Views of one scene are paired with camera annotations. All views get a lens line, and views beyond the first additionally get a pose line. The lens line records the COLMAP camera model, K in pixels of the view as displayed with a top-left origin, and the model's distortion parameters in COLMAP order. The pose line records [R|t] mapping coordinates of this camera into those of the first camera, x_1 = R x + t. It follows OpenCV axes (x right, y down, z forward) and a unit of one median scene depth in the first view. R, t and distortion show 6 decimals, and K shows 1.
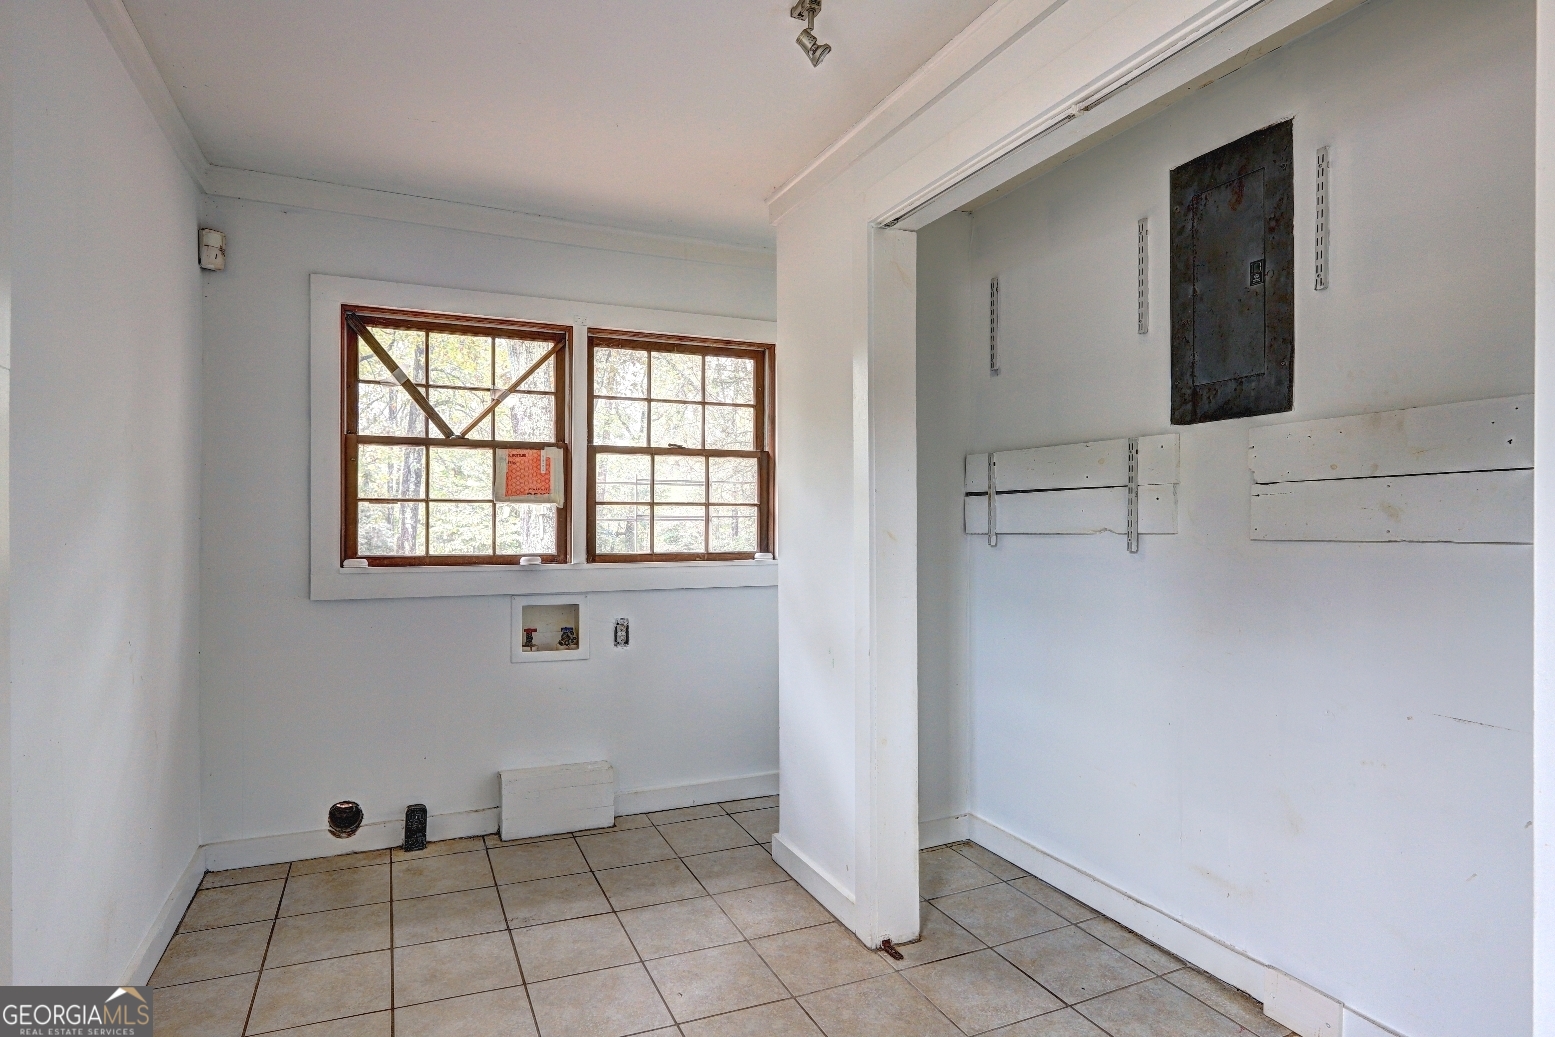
lens RADIAL K [[858.1, 0, 778.7], [0, 858.1, 521.3], [0, 0, 1]] dist [0.000990, 0.000443]
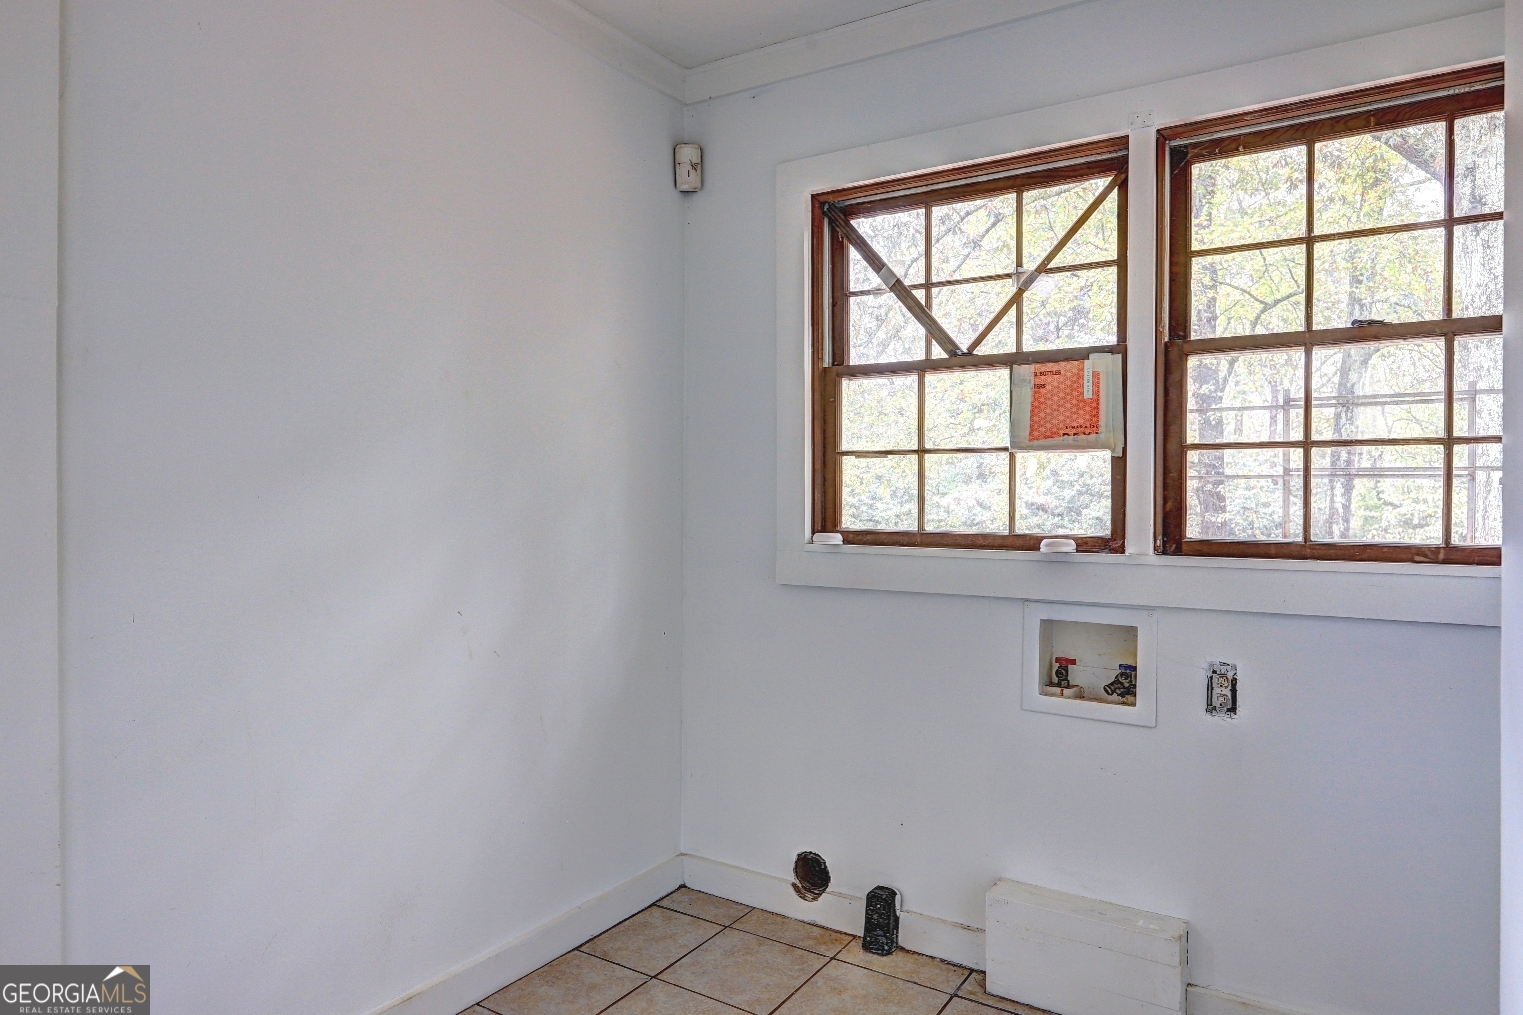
lens RADIAL K [[965.9, 0, 761.5], [0, 965.9, 507.5], [0, 0, 1]] dist [-0.006082, -0.002282]
pose [[0.541529, 0.008114, -0.840643, 0.167448], [-0.002972, 0.999966, 0.007738, 0.014434], [0.840677, -0.001692, 0.541535, 0.458112]]
